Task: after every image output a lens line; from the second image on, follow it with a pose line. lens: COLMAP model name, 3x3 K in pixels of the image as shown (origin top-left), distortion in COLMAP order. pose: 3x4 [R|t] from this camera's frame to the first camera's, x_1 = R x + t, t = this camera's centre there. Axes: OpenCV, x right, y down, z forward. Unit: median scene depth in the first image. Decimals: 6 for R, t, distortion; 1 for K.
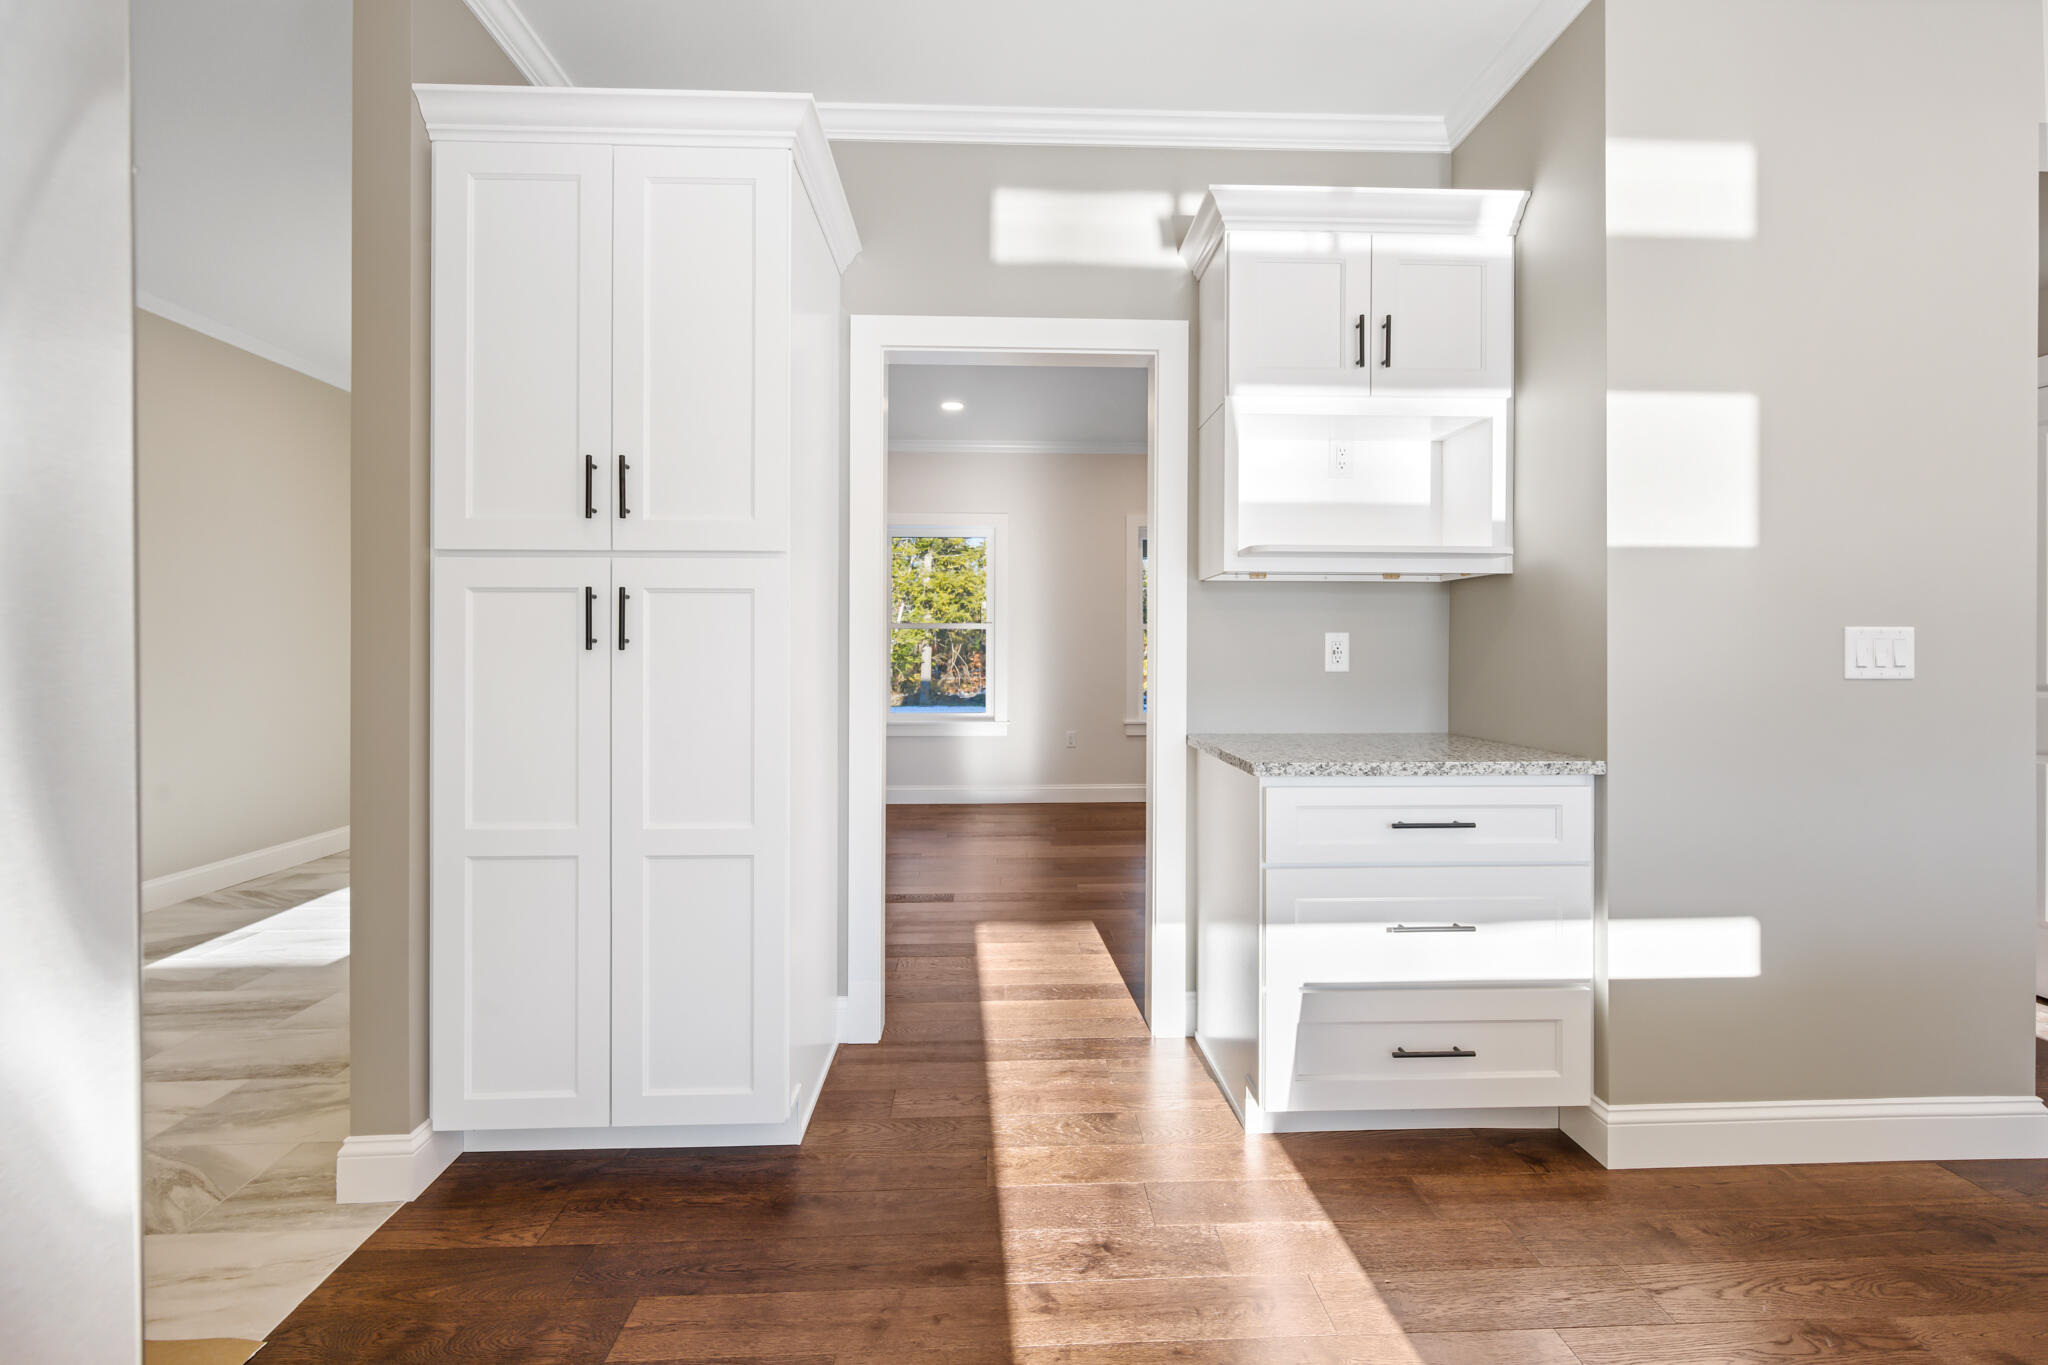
lens RADIAL K [[813.8, 0, 1022.8], [0, 813.8, 652.8], [0, 0, 1]] dist [-0.001418, 0.000486]
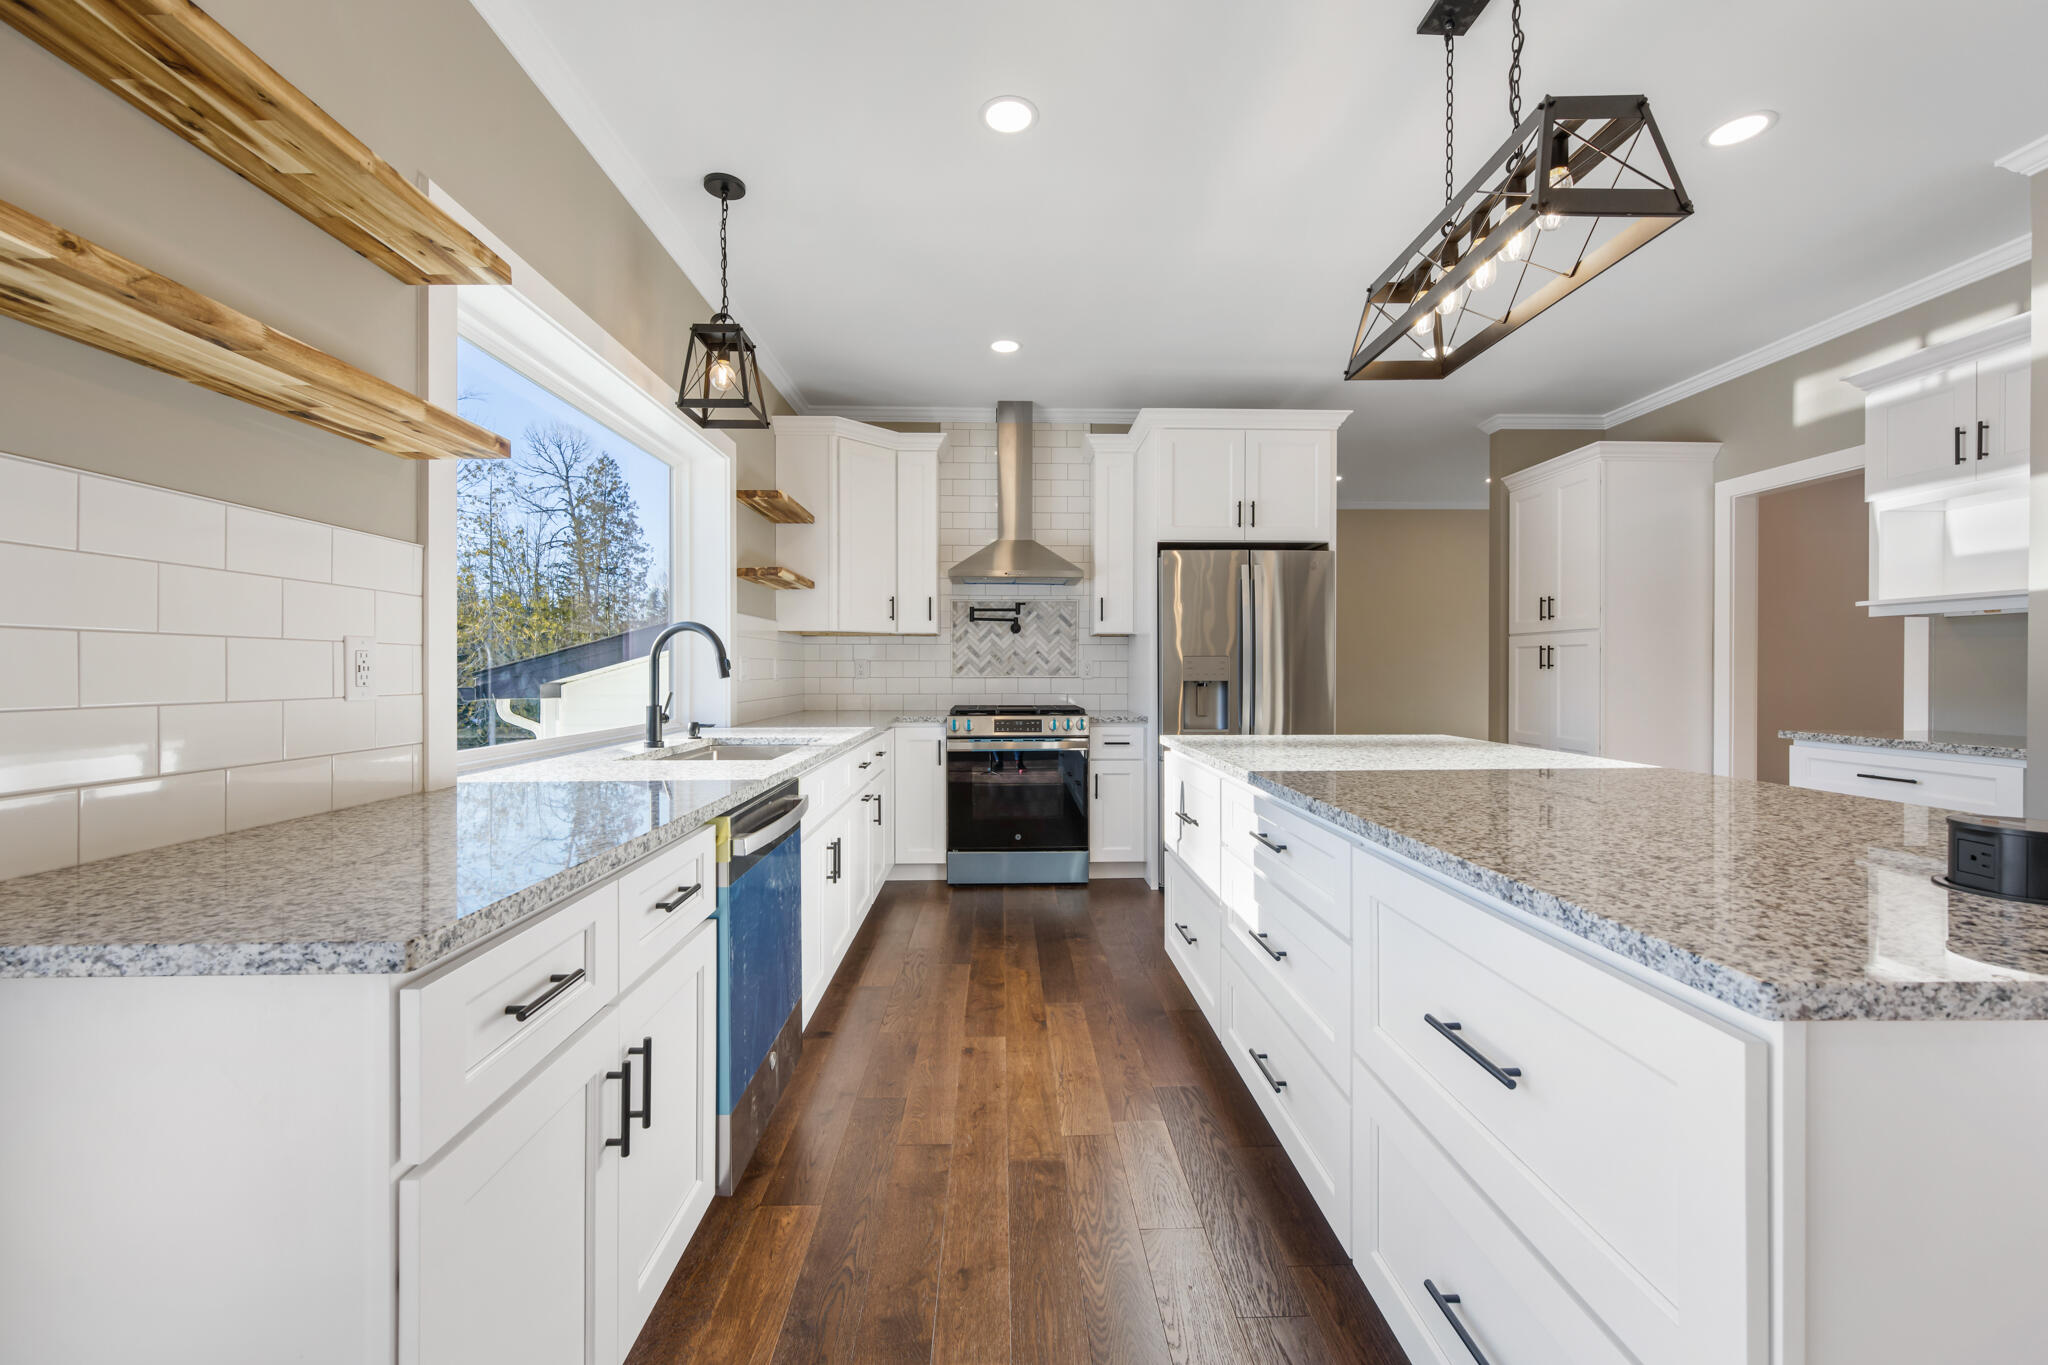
lens RADIAL K [[813.8, 0, 1024.5], [0, 813.8, 678.9], [0, 0, 1]] dist [-0.001418, 0.000486]
pose [[-0.016348, 0.010076, -0.999816, 2.103409], [-0.001106, 0.999948, 0.010095, 0.003537], [0.999866, 0.001271, -0.016336, -0.649659]]
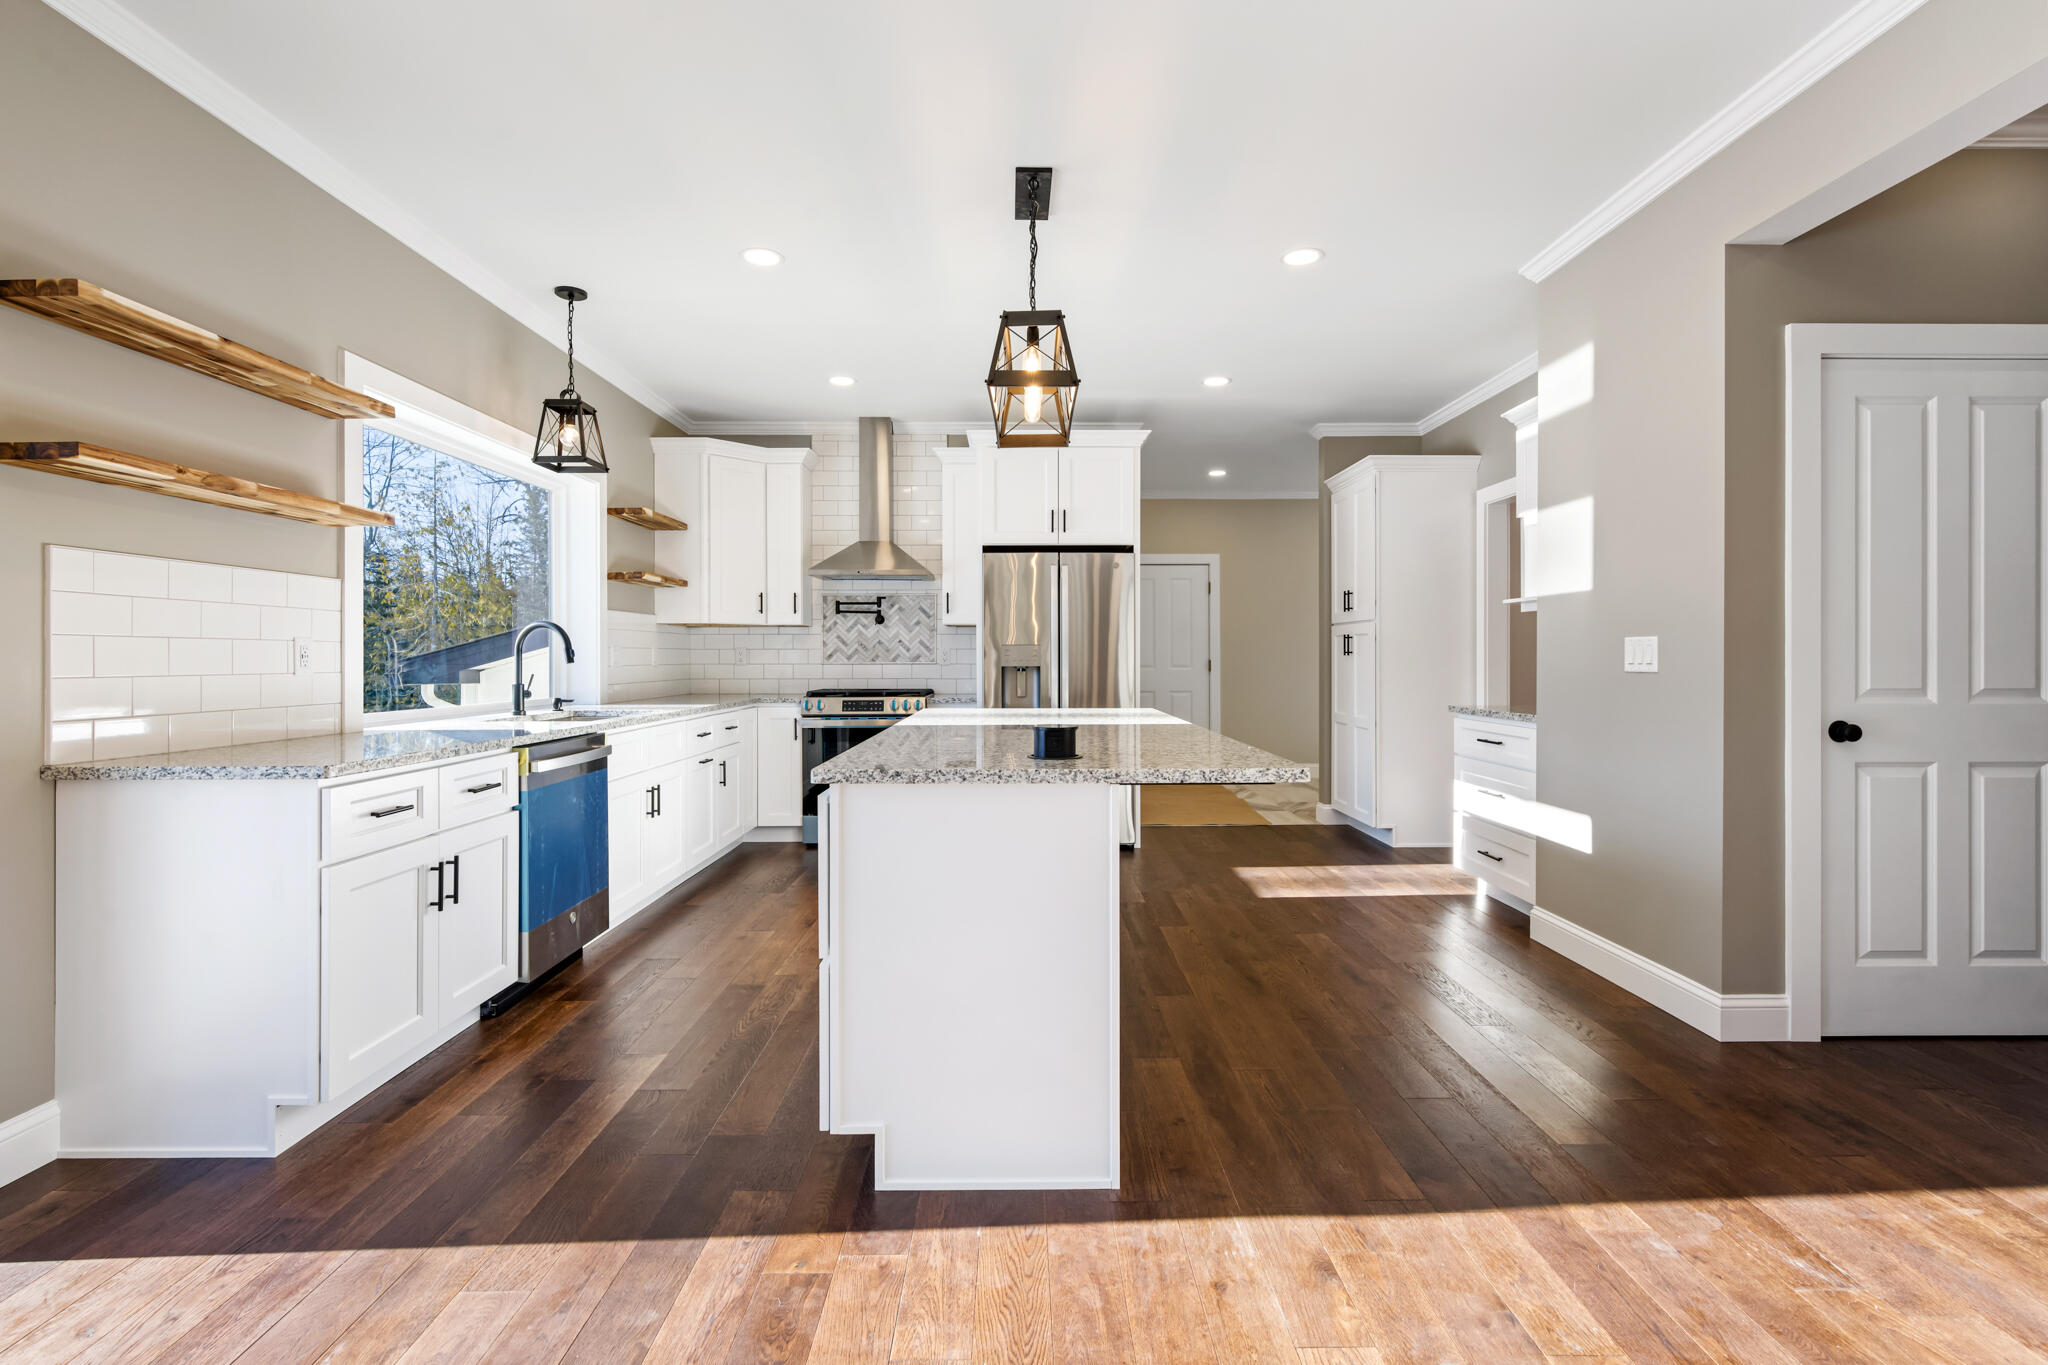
lens RADIAL K [[929.3, 0, 1020.4], [0, 929.3, 664.9], [0, 0, 1]] dist [0.001743, -0.000297]
pose [[-0.038797, 0.007045, -0.999222, 2.807808], [0.000508, 0.999975, 0.007030, 0.006353], [0.999247, -0.000235, -0.038799, -0.068859]]
